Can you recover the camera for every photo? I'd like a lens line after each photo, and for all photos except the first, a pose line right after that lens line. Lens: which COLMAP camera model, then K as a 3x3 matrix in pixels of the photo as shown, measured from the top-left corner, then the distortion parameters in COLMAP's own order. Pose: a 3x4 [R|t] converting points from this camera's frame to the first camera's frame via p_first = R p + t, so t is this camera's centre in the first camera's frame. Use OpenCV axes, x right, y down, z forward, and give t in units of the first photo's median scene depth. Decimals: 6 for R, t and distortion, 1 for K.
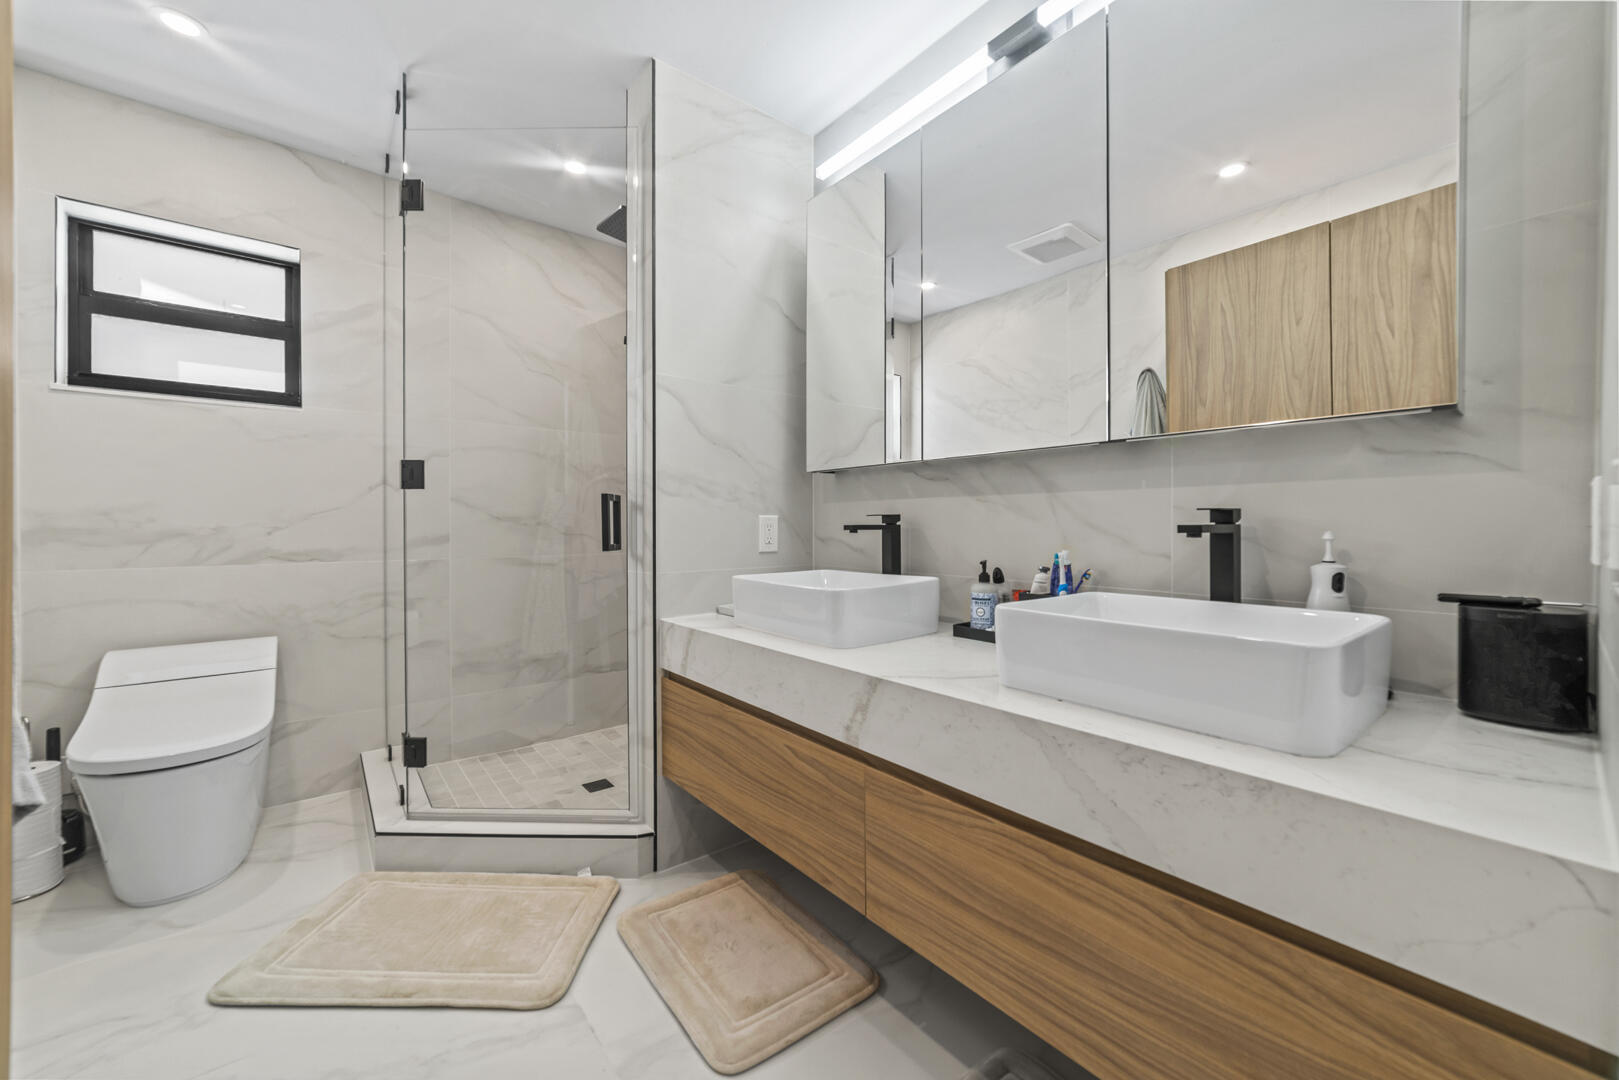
lens RADIAL K [[628.3, 0, 806.8], [0, 628.3, 535.2], [0, 0, 1]] dist [-0.006975, 0.002218]
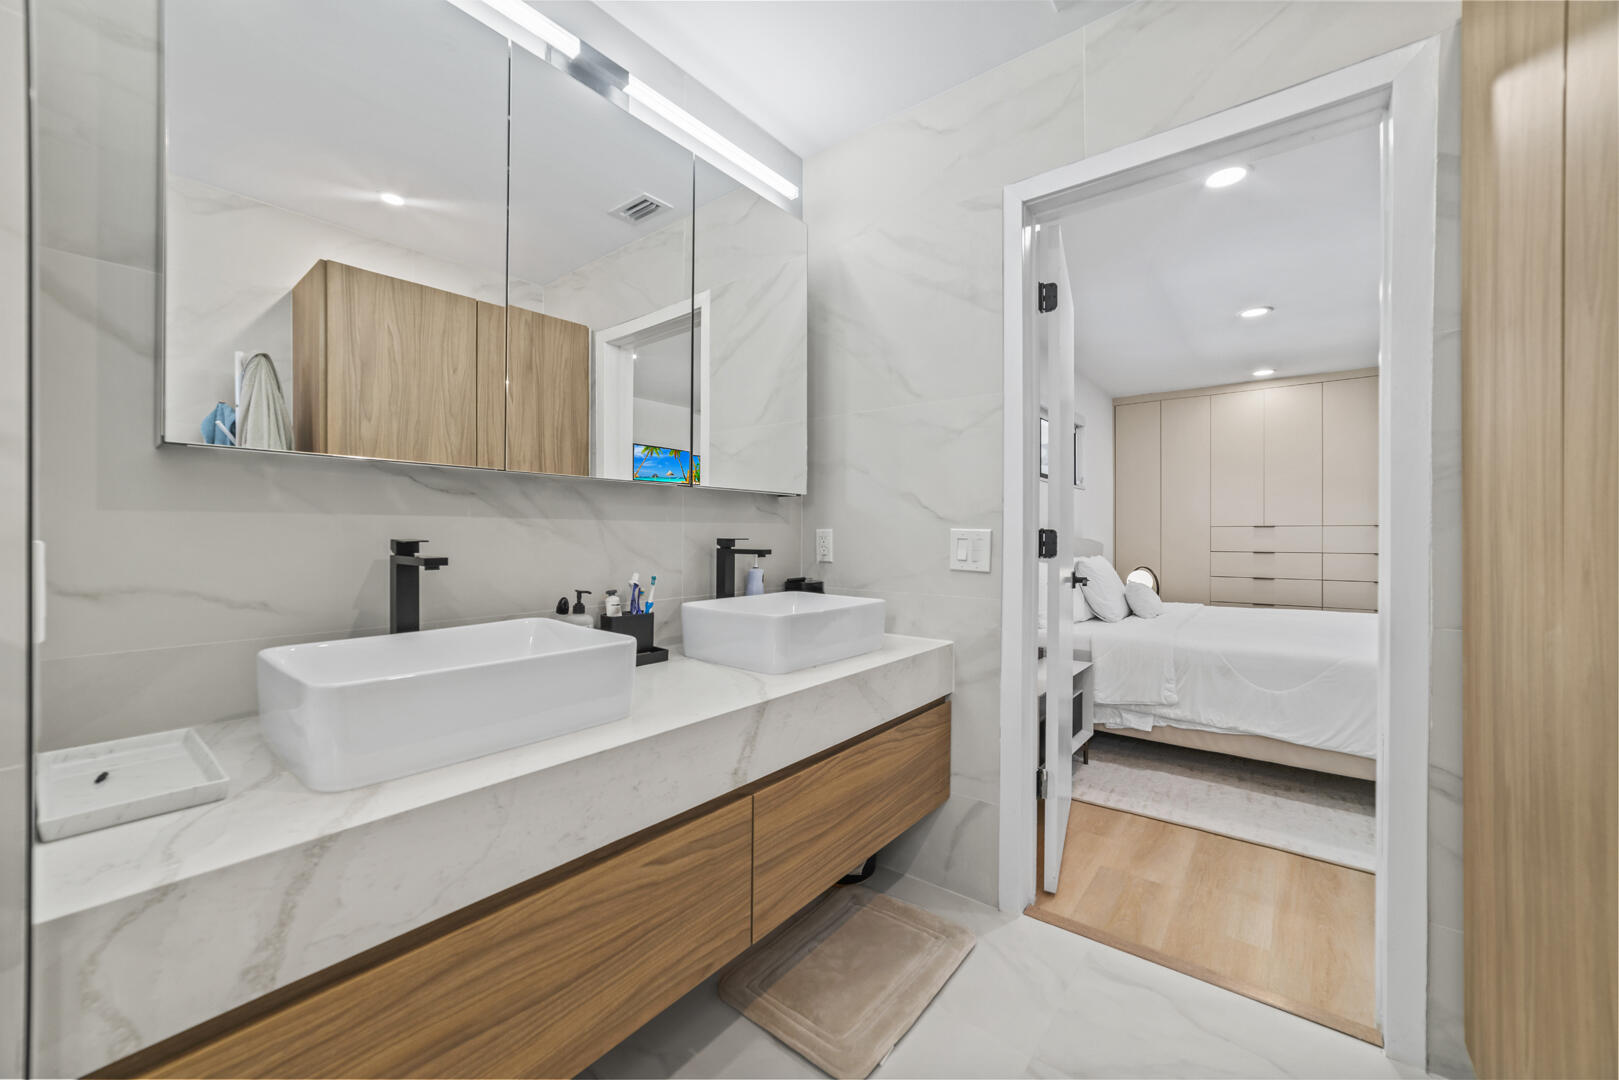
lens RADIAL K [[628.3, 0, 775.8], [0, 628.3, 529.9], [0, 0, 1]] dist [-0.006975, 0.002218]
pose [[-0.198845, 0.002125, 0.980029, -0.859859], [0.008045, 0.999967, -0.000536, -0.057706], [-0.979998, 0.007778, -0.198855, 1.099027]]
